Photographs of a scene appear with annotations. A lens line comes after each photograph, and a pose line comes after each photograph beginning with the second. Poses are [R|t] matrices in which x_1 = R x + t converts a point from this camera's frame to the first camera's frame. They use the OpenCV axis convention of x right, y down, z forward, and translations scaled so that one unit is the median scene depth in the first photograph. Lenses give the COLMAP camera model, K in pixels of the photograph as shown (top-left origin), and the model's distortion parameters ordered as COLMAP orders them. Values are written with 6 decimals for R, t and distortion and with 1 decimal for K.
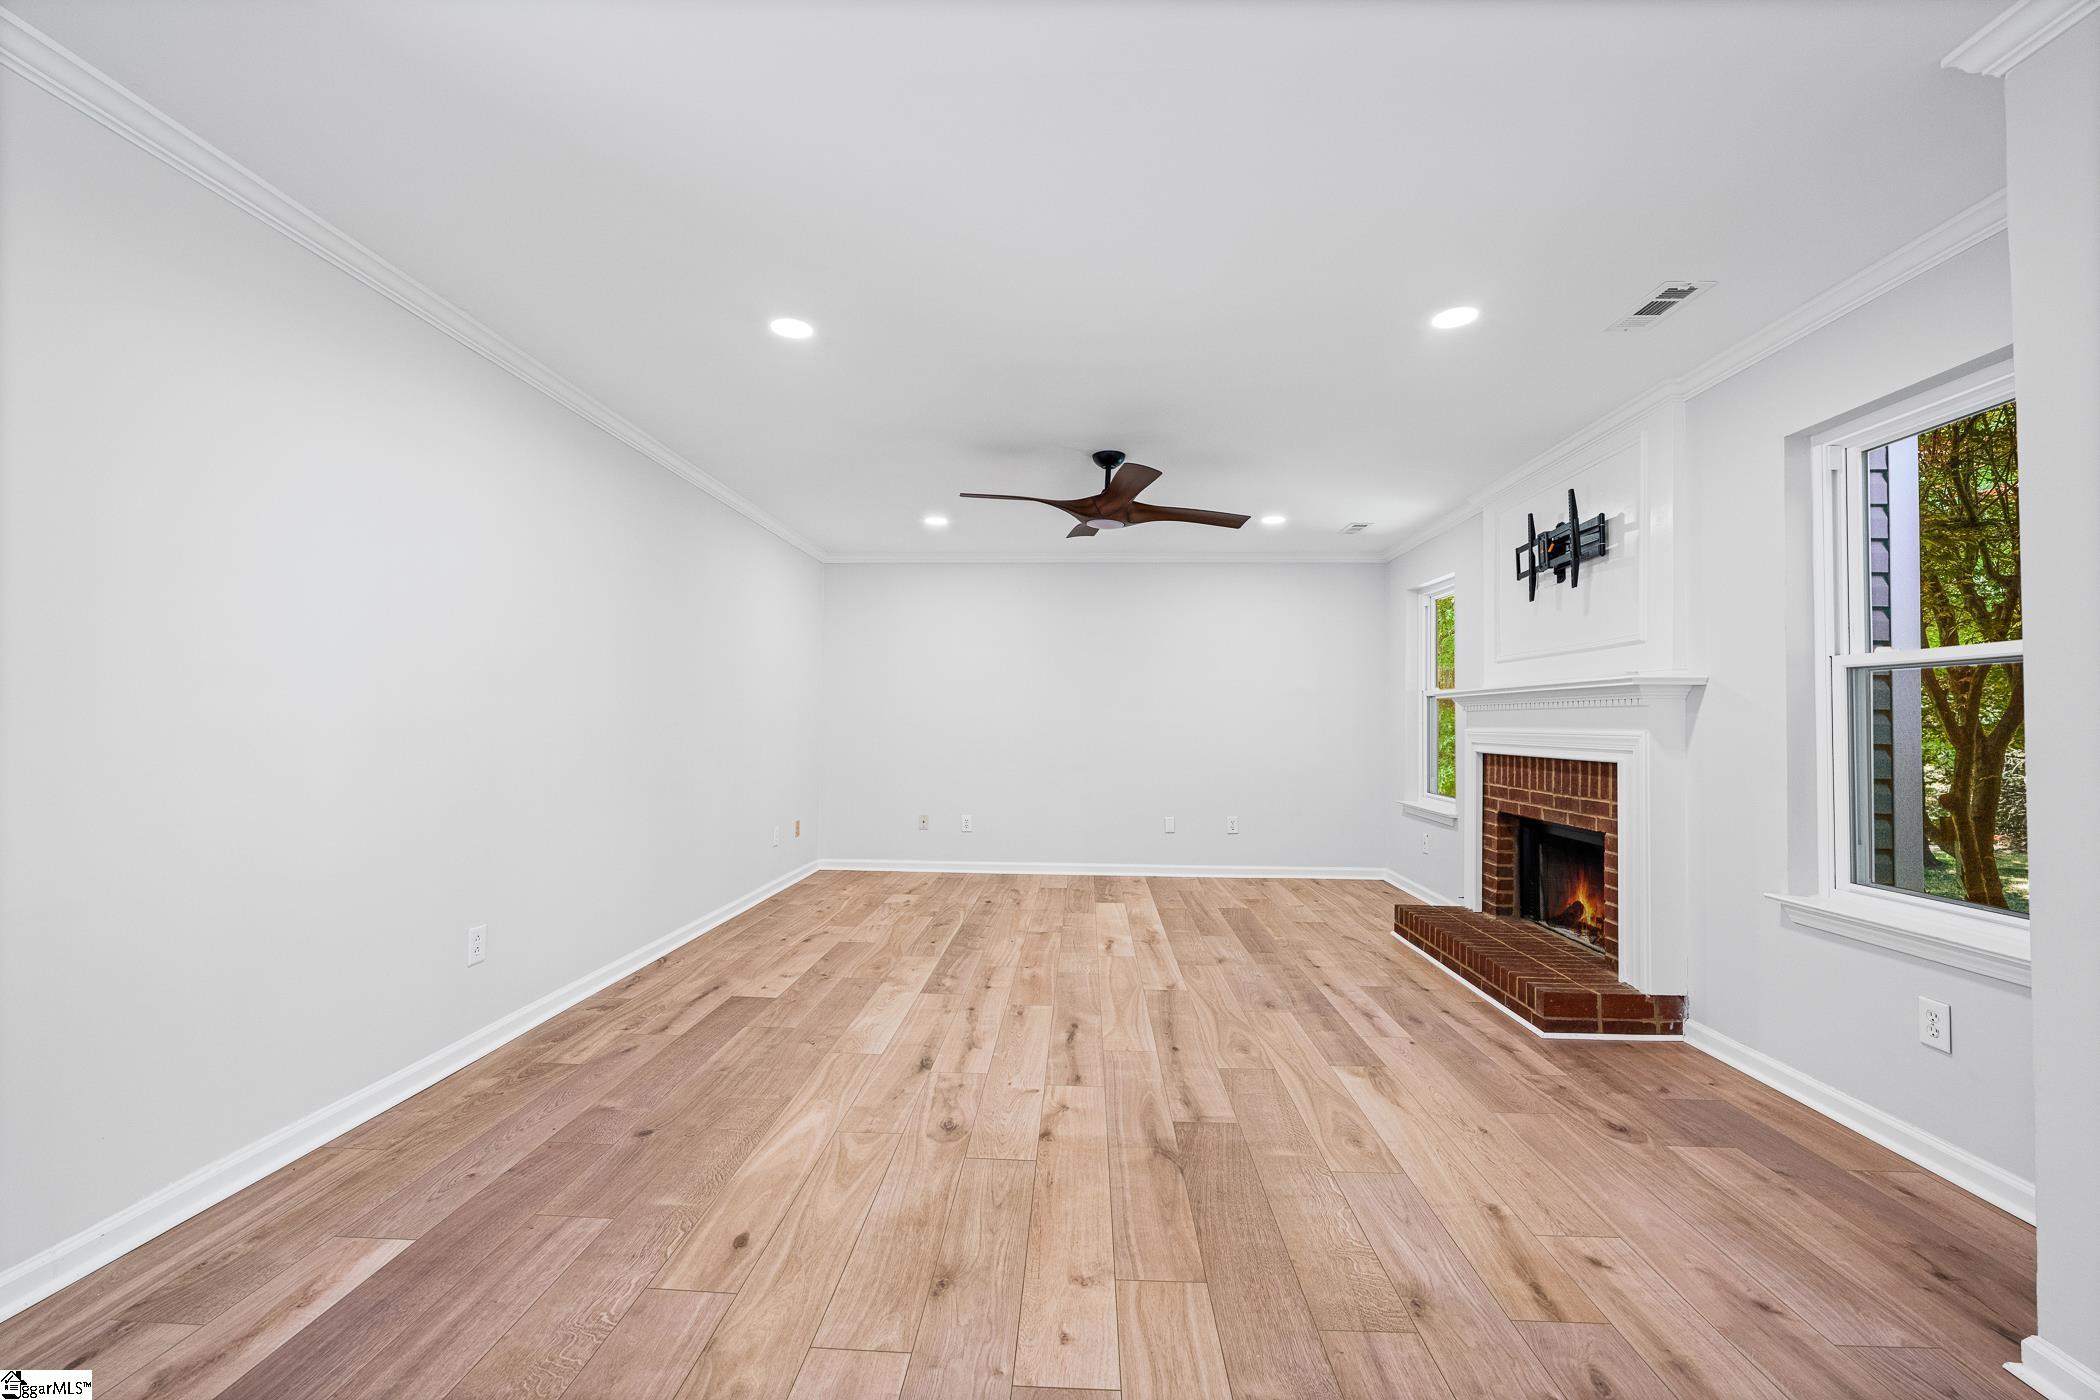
lens RADIAL K [[836.8, 0, 1057.9], [0, 836.8, 691.6], [0, 0, 1]] dist [-0.000859, 0.000212]
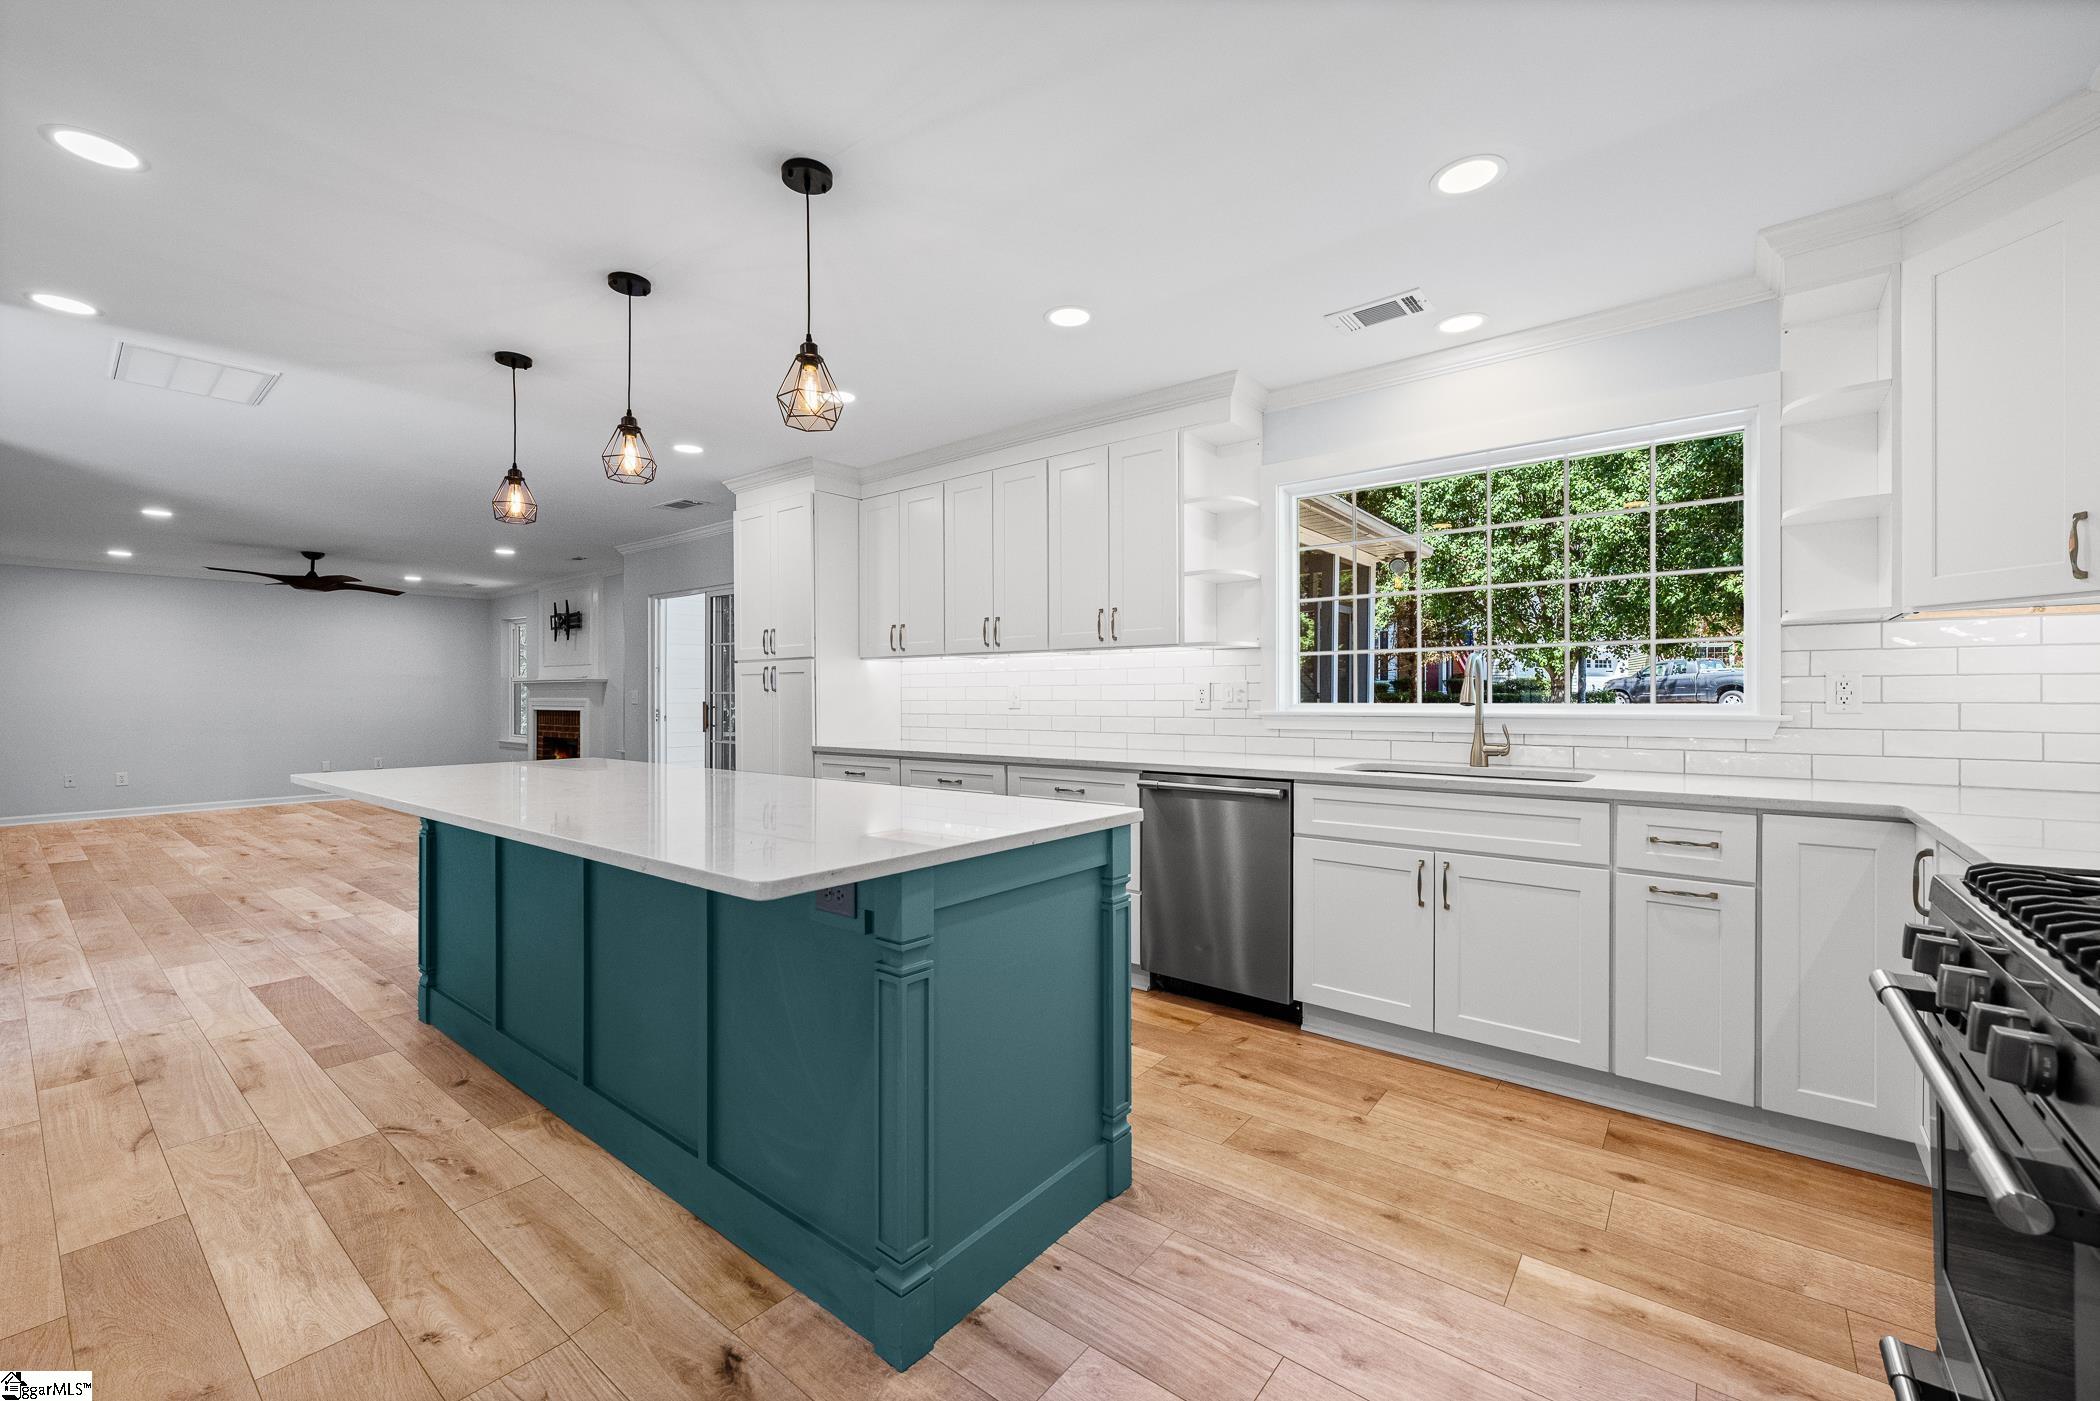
lens RADIAL K [[836.8, 0, 1028.4], [0, 836.8, 701.2], [0, 0, 1]] dist [-0.000859, 0.000212]
pose [[0.601452, -0.020573, 0.798644, -0.610752], [-0.019440, 0.998996, 0.040374, -0.082251], [-0.798672, -0.039809, 0.600448, -1.786740]]
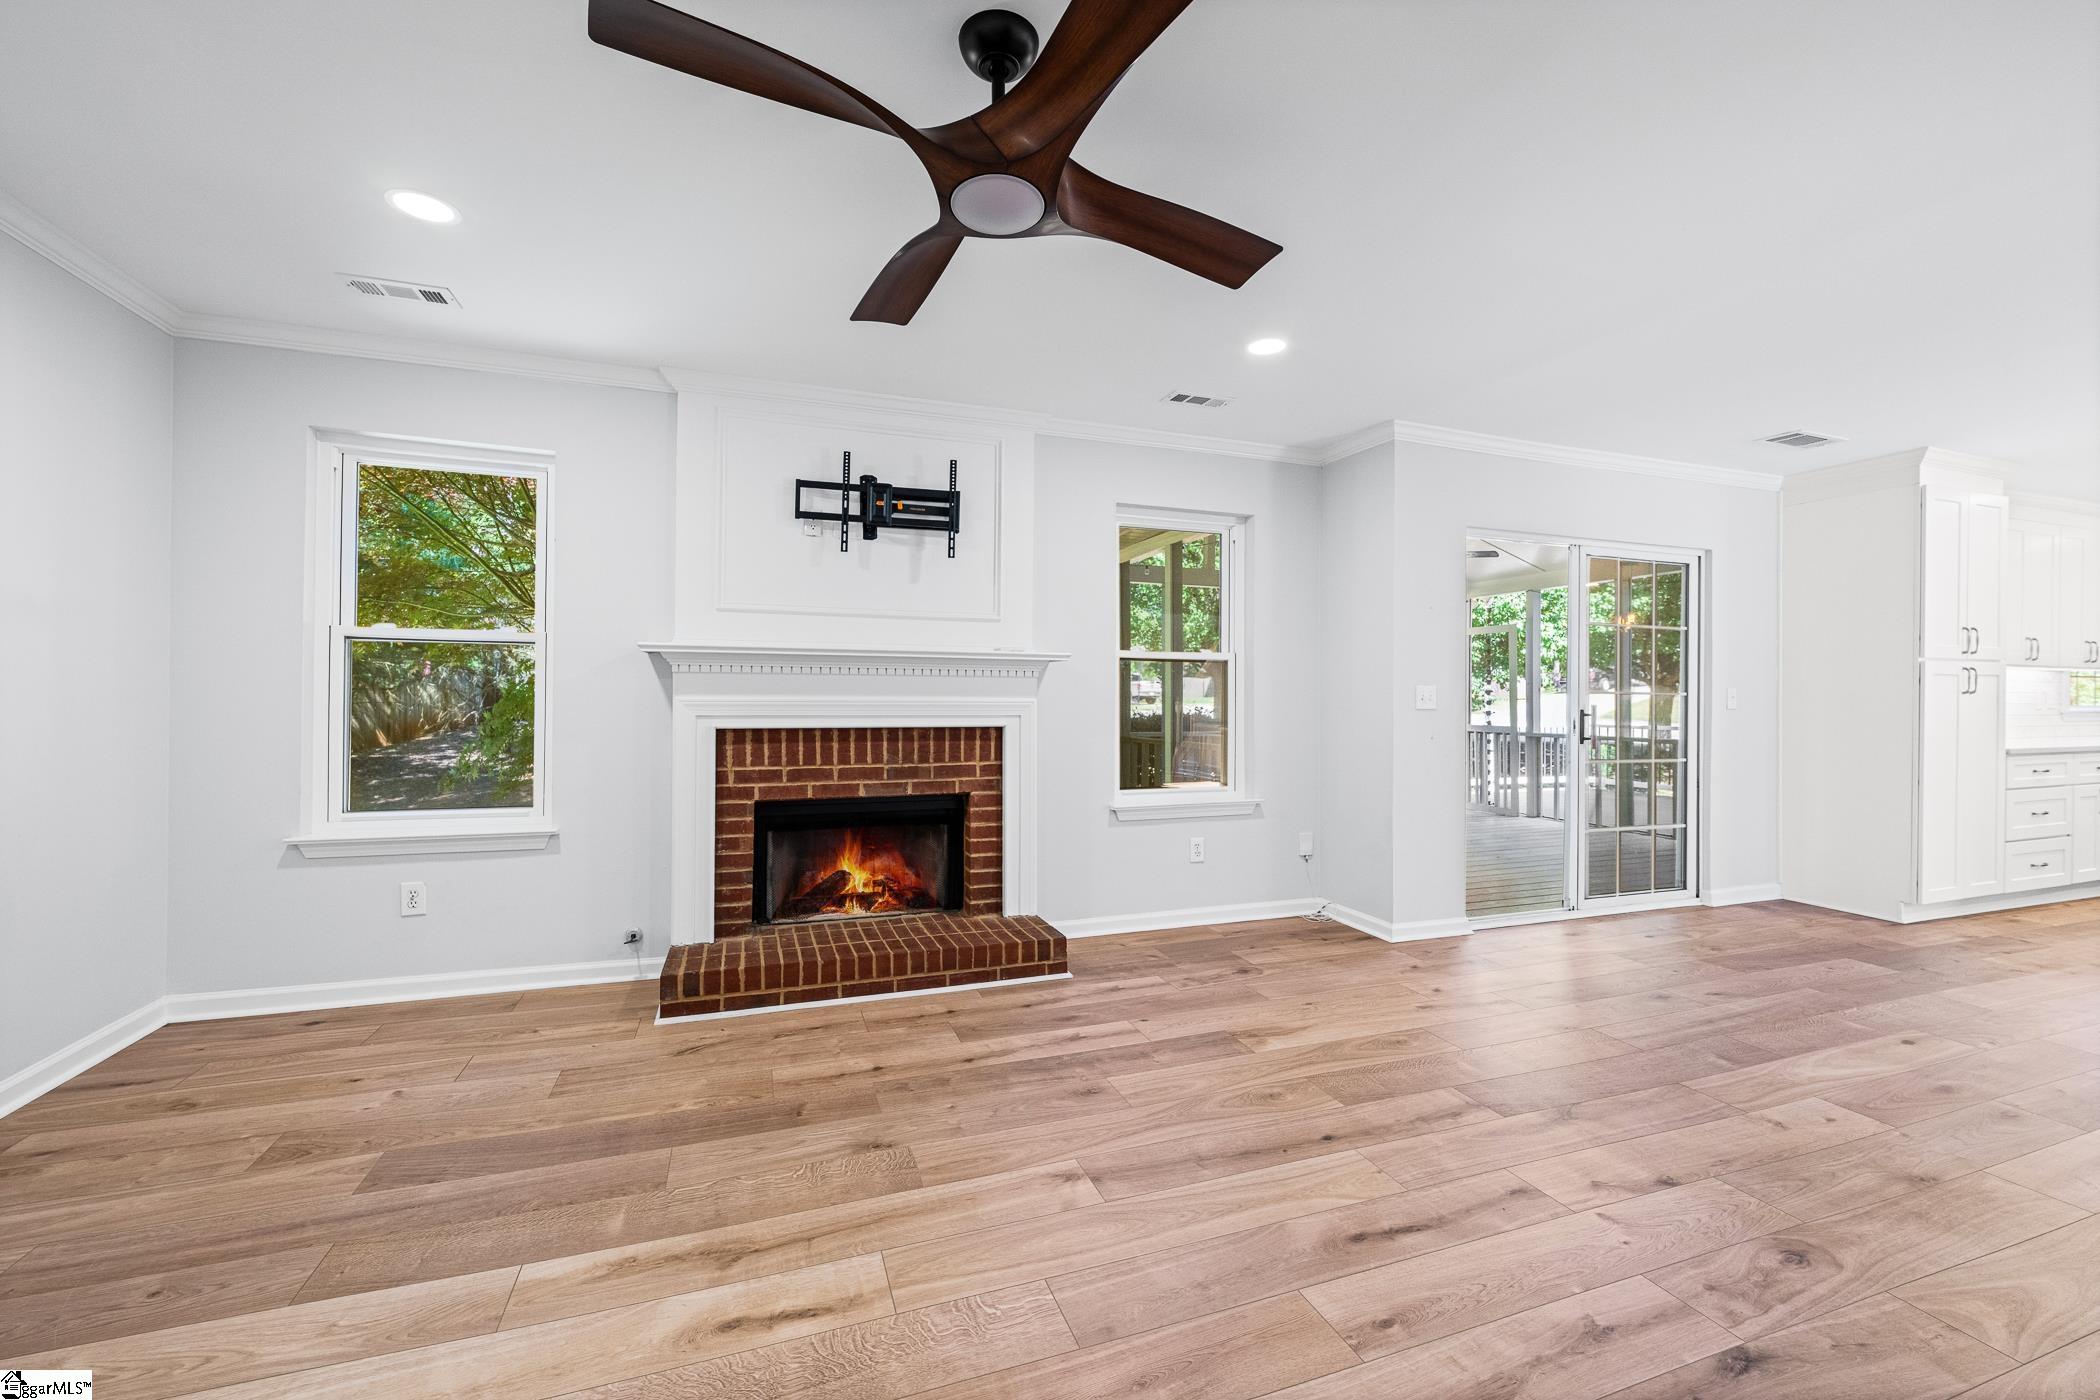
lens RADIAL K [[836.8, 0, 1042.8], [0, 836.8, 697.0], [0, 0, 1]] dist [-0.000859, 0.000212]
pose [[-0.362626, -0.014765, 0.931818, -0.430973], [-0.045488, 0.998963, -0.001873, 0.047400], [-0.930824, -0.043066, -0.362922, 1.447367]]
